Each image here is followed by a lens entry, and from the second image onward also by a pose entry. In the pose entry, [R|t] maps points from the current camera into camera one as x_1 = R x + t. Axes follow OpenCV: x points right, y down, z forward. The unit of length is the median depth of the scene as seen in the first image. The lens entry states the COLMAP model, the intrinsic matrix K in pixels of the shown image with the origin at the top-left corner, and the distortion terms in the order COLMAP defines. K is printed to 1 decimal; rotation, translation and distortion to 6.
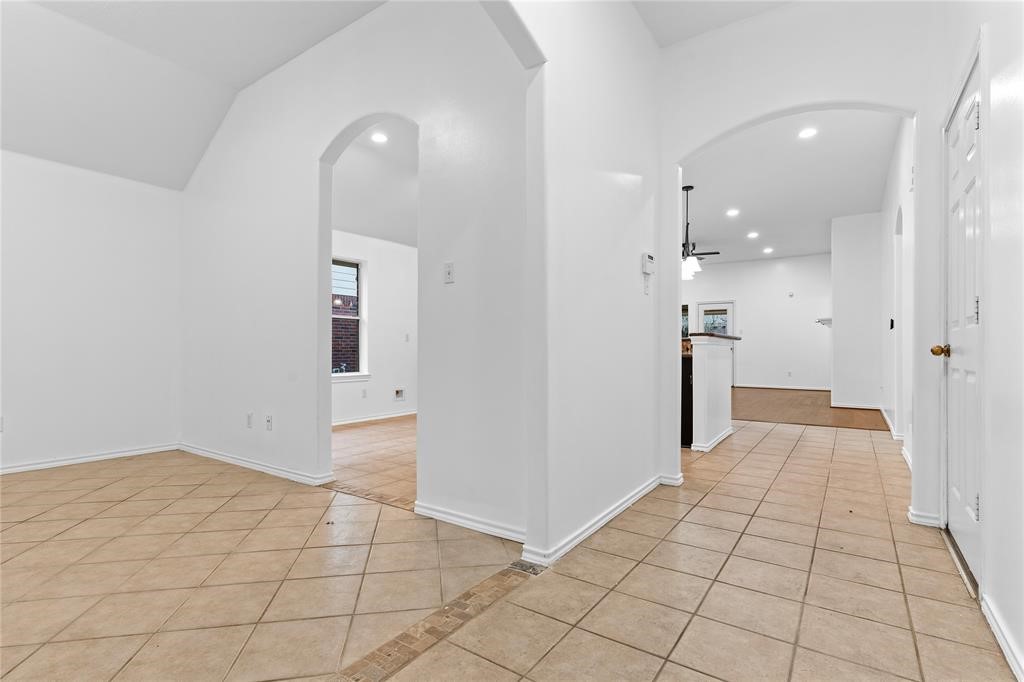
lens RADIAL K [[485.6, 0, 512.0], [0, 485.6, 341.0], [0, 0, 1]] dist [-0.002556, -0.000285]
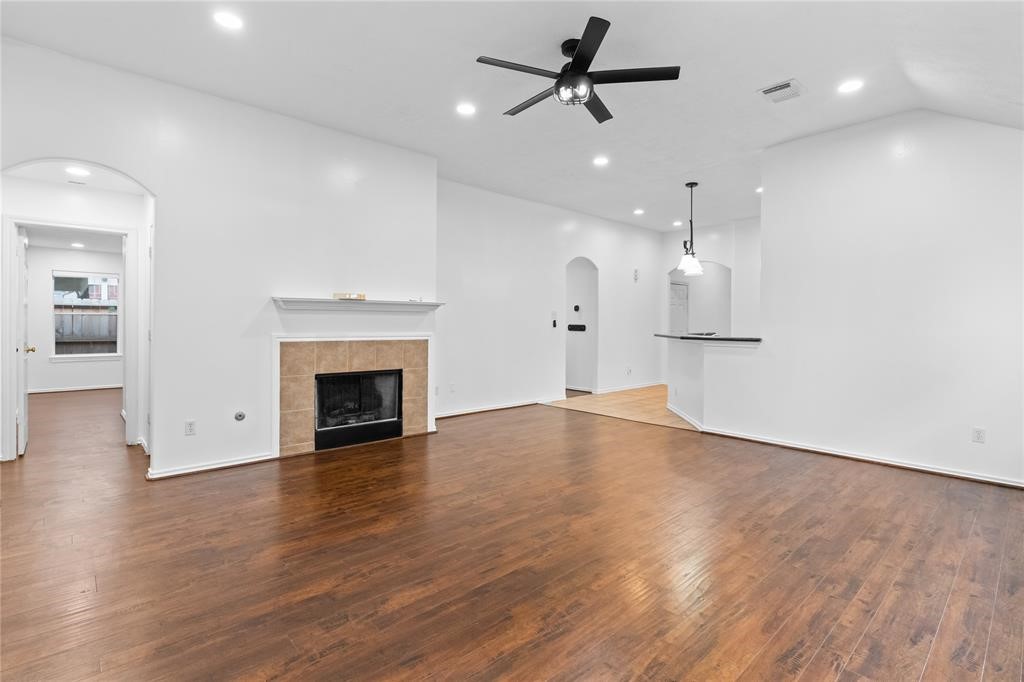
lens RADIAL K [[486.0, 0, 513.8], [0, 486.0, 328.1], [0, 0, 1]] dist [0.001401, 0.000554]
pose [[-0.975982, -0.009484, 0.217643, 0.494607], [-0.010964, 0.999924, -0.005596, -0.010045], [-0.217573, -0.007848, -0.976012, 2.028057]]
